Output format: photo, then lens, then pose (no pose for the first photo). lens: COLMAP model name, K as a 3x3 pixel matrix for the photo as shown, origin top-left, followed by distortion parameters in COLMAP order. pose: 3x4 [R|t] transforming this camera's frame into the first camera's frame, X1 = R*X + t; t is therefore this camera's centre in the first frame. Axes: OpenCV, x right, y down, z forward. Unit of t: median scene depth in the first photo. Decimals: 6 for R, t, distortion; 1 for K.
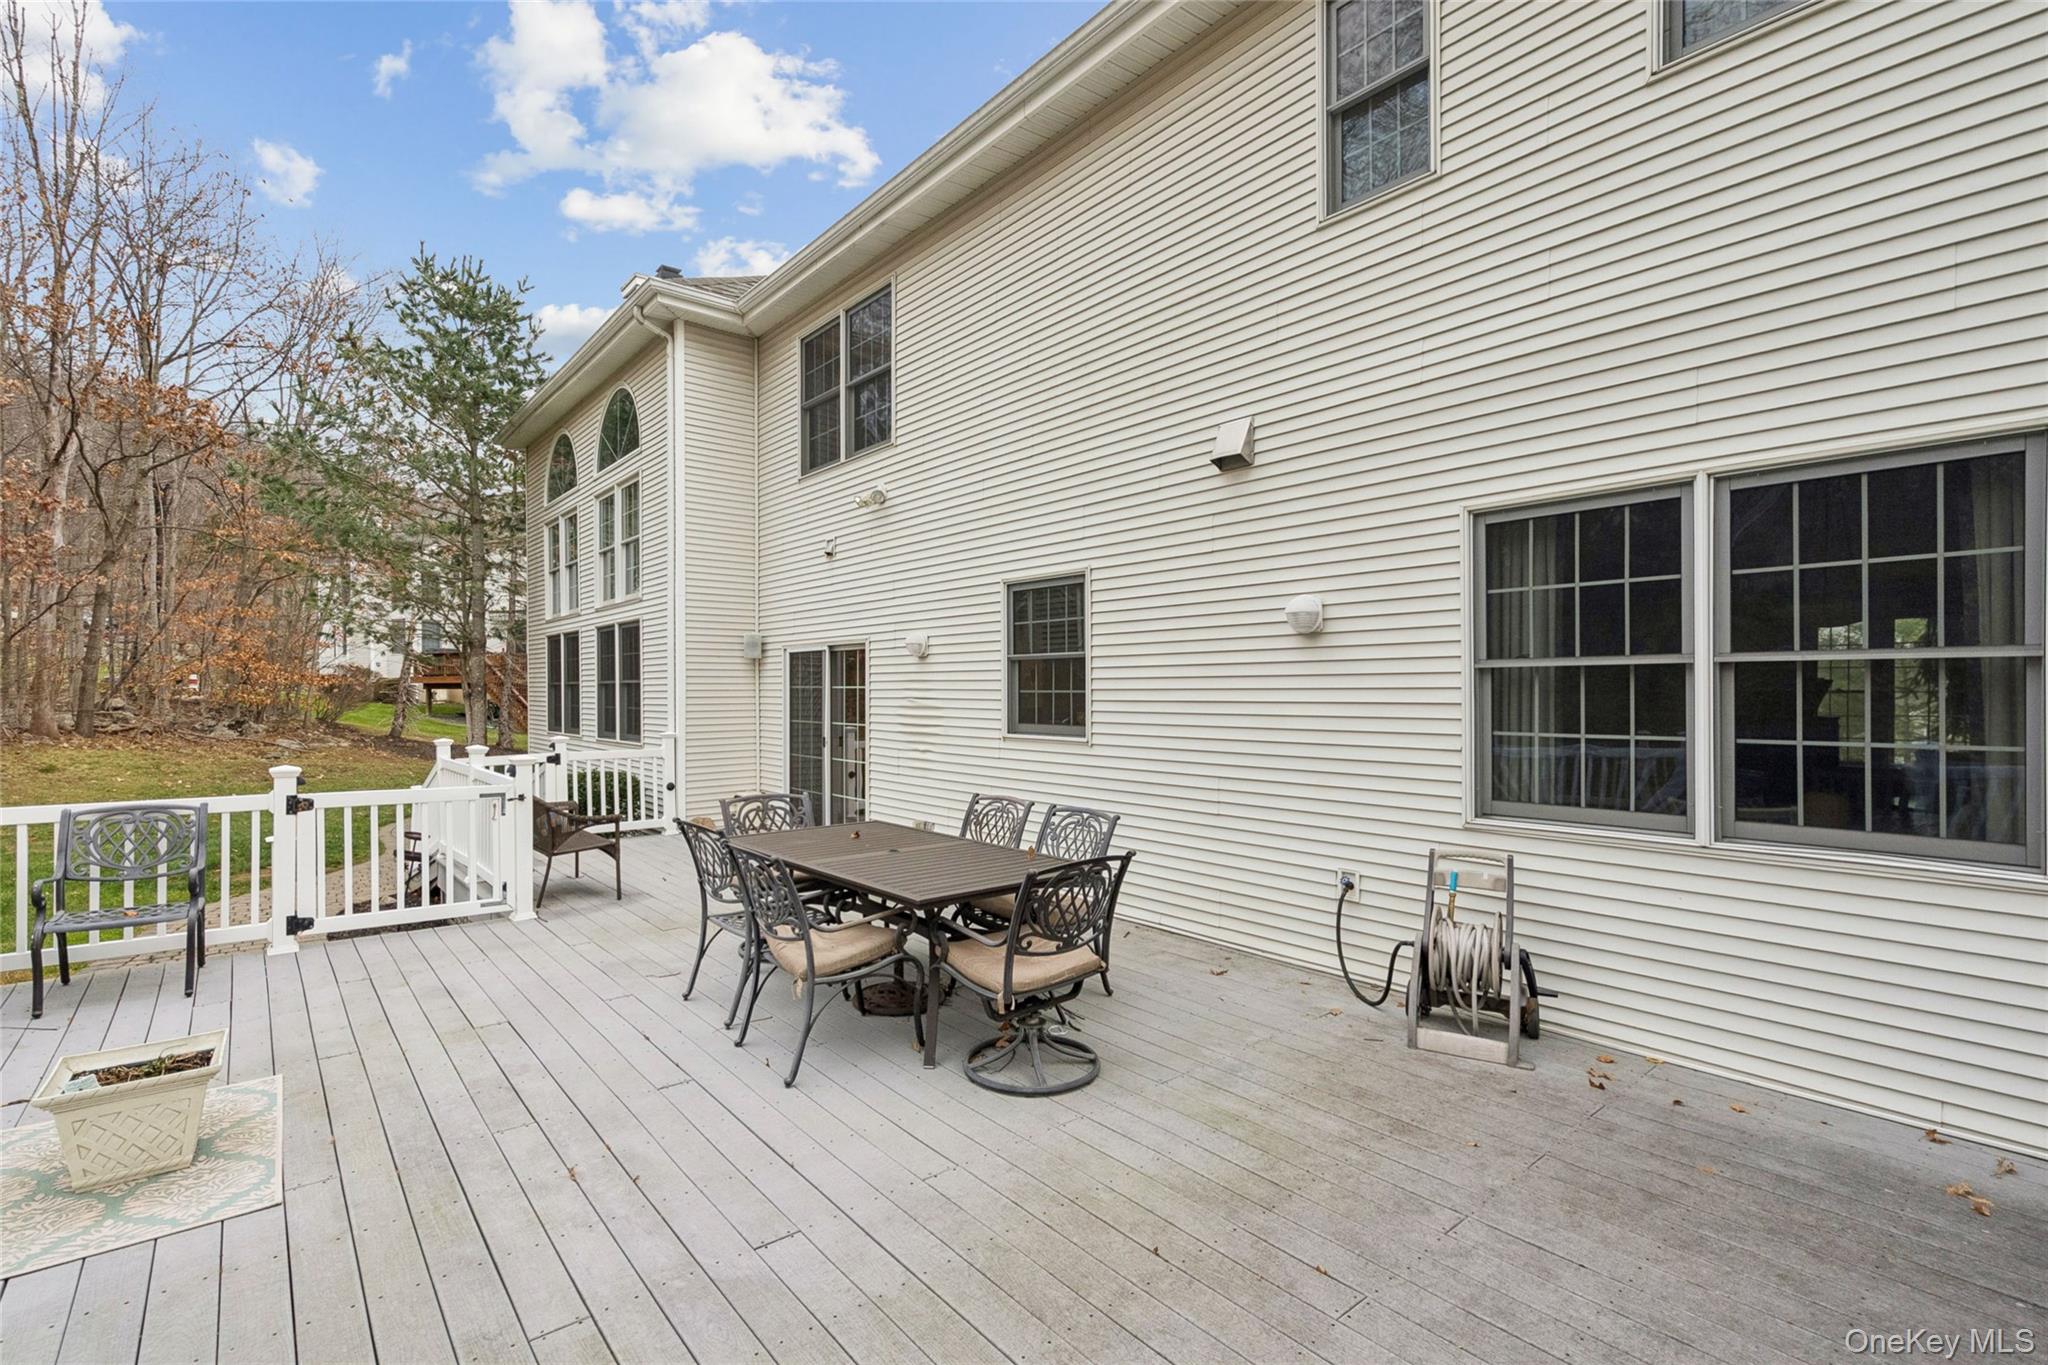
lens RADIAL K [[937.2, 0, 1036.4], [0, 937.2, 687.6], [0, 0, 1]] dist [-0.003444, 0.000212]
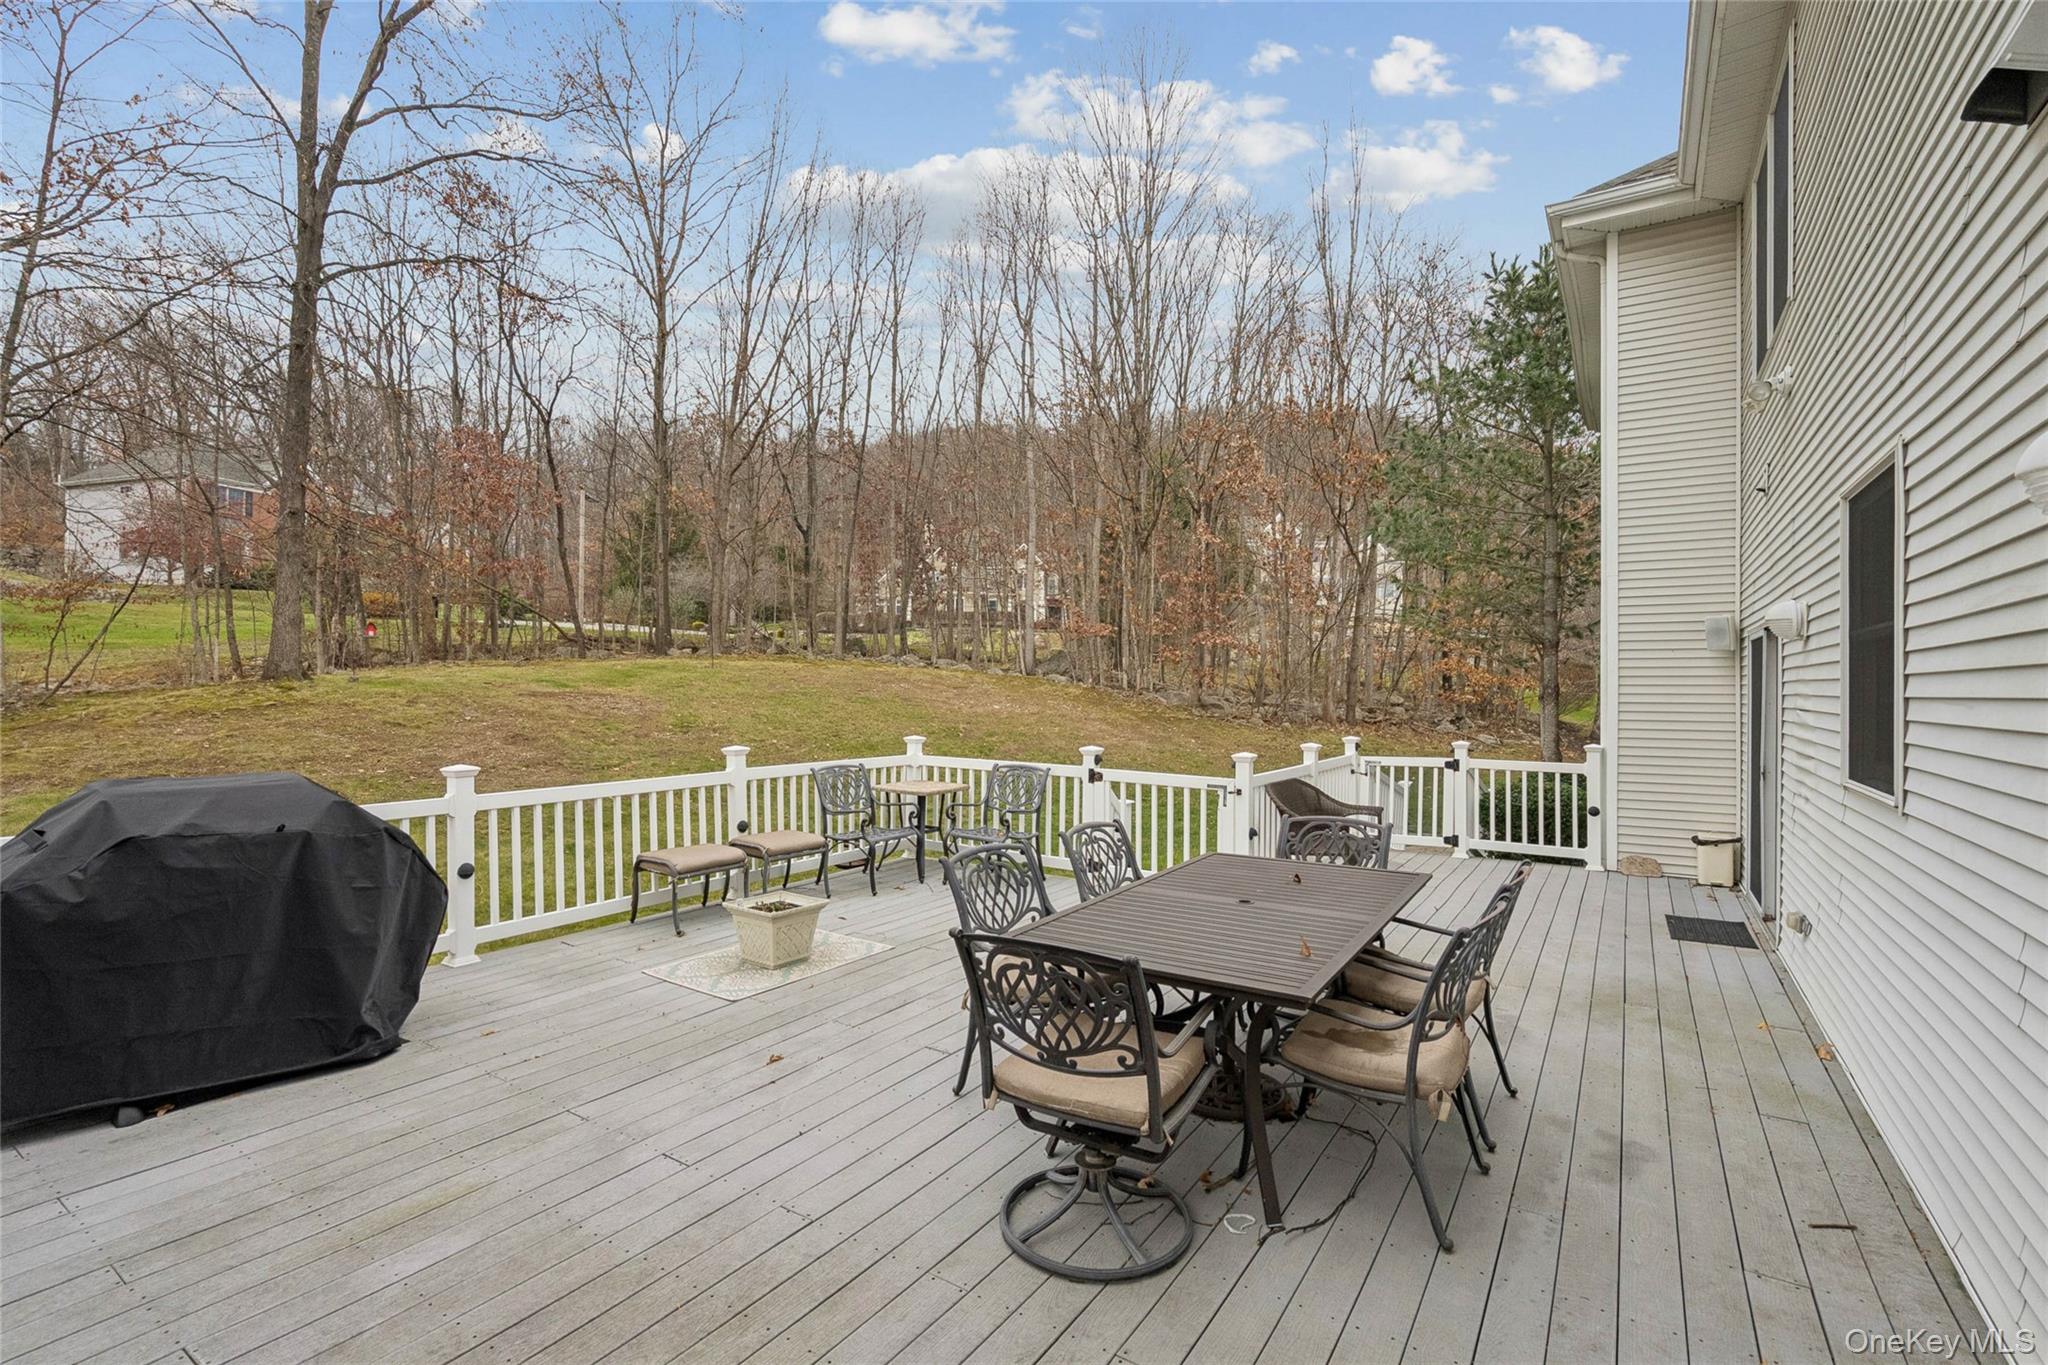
lens RADIAL K [[937.2, 0, 1005.0], [0, 937.2, 689.2], [0, 0, 1]] dist [-0.003444, 0.000212]
pose [[0.274396, 0.004738, -0.961605, 0.460419], [-0.004708, 0.999982, 0.003583, -0.002958], [0.961605, 0.003544, 0.274414, 0.513063]]
